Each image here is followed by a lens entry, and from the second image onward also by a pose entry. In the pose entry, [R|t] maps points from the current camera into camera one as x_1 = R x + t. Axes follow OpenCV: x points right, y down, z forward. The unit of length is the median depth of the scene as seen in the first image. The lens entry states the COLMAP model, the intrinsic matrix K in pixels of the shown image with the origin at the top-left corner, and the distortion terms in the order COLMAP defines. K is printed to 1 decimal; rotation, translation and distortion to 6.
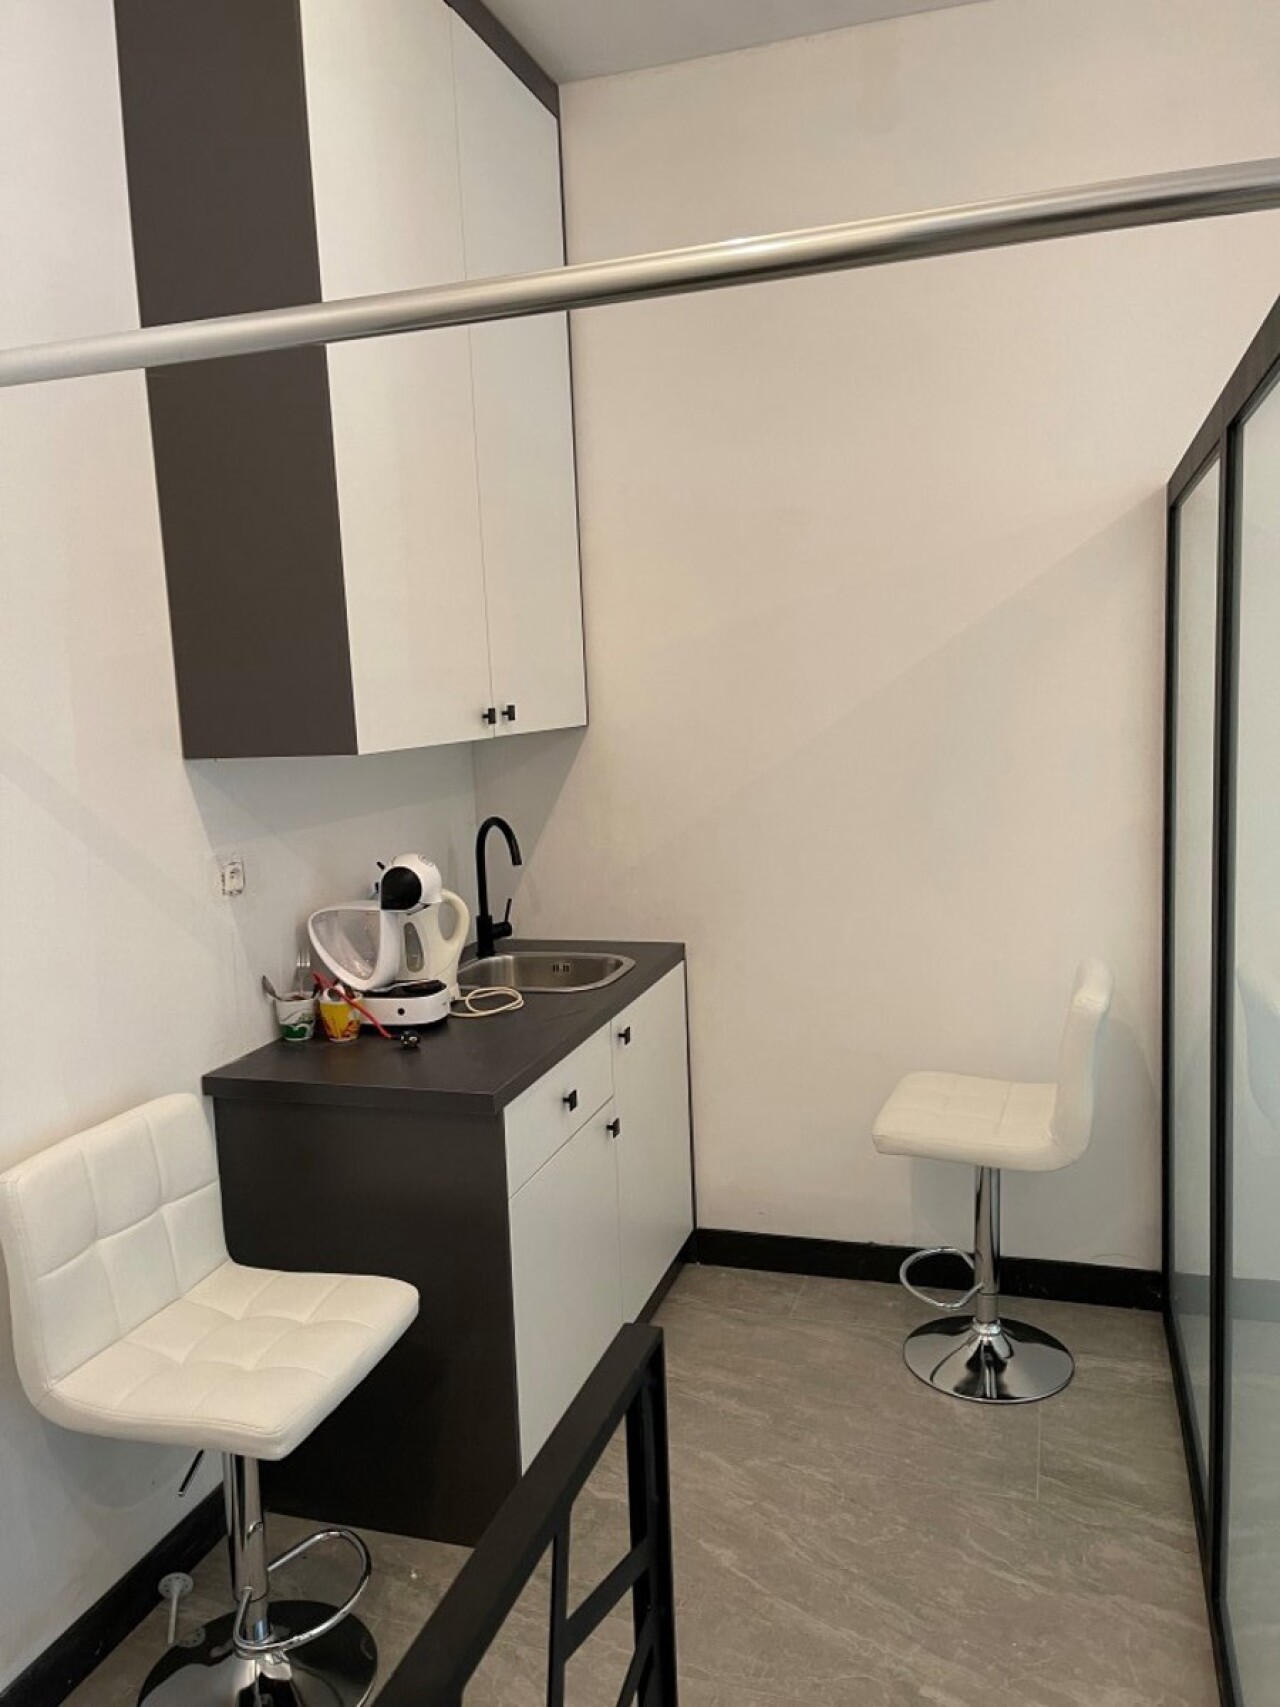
lens RADIAL K [[1300.3, 0, 635.2], [0, 1300.3, 848.2], [0, 0, 1]] dist [0.068316, -0.087569]
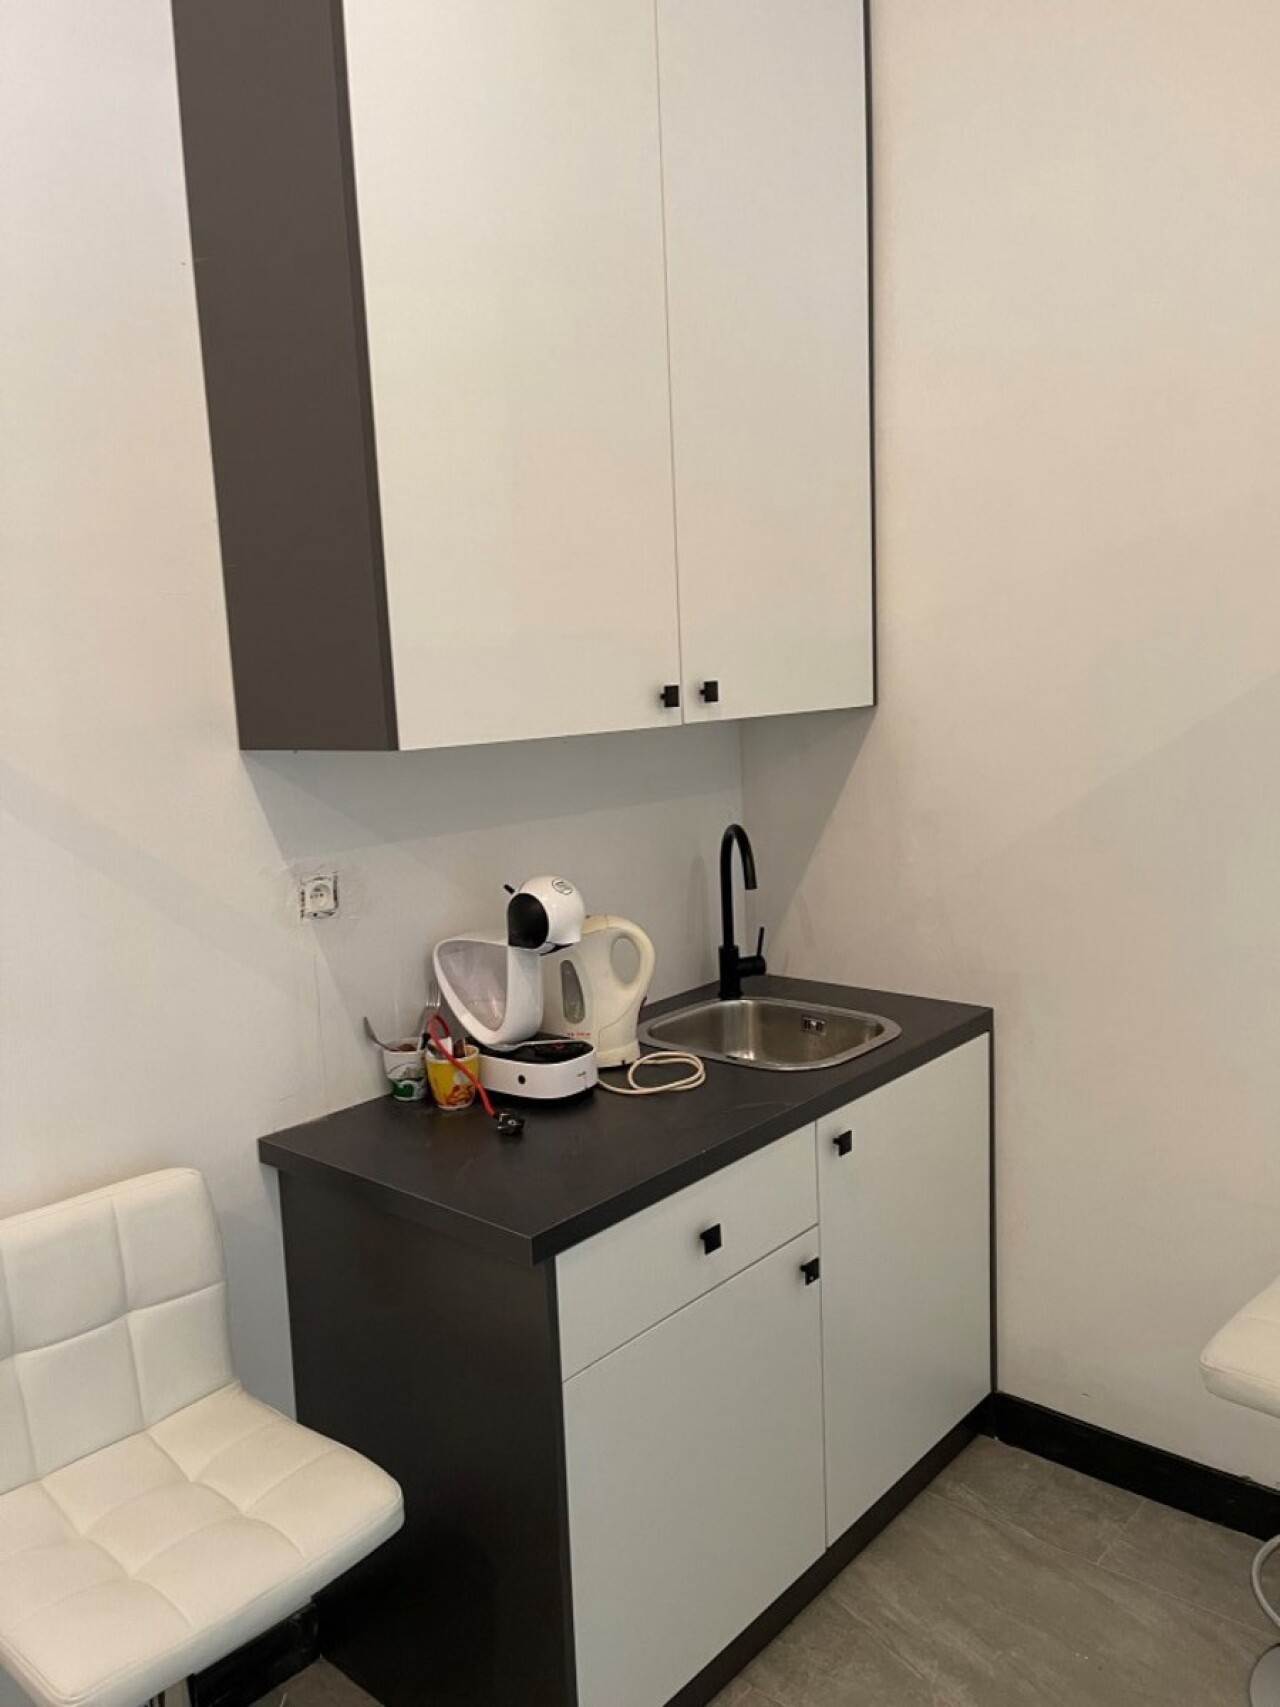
lens RADIAL K [[1300.3, 0, 598.7], [0, 1300.3, 859.9], [0, 0, 1]] dist [0.068316, -0.087569]
pose [[0.912070, 0.056219, -0.406163, 0.165430], [-0.043492, 0.998232, 0.040506, -0.037486], [0.407723, -0.019279, 0.912902, 0.309427]]
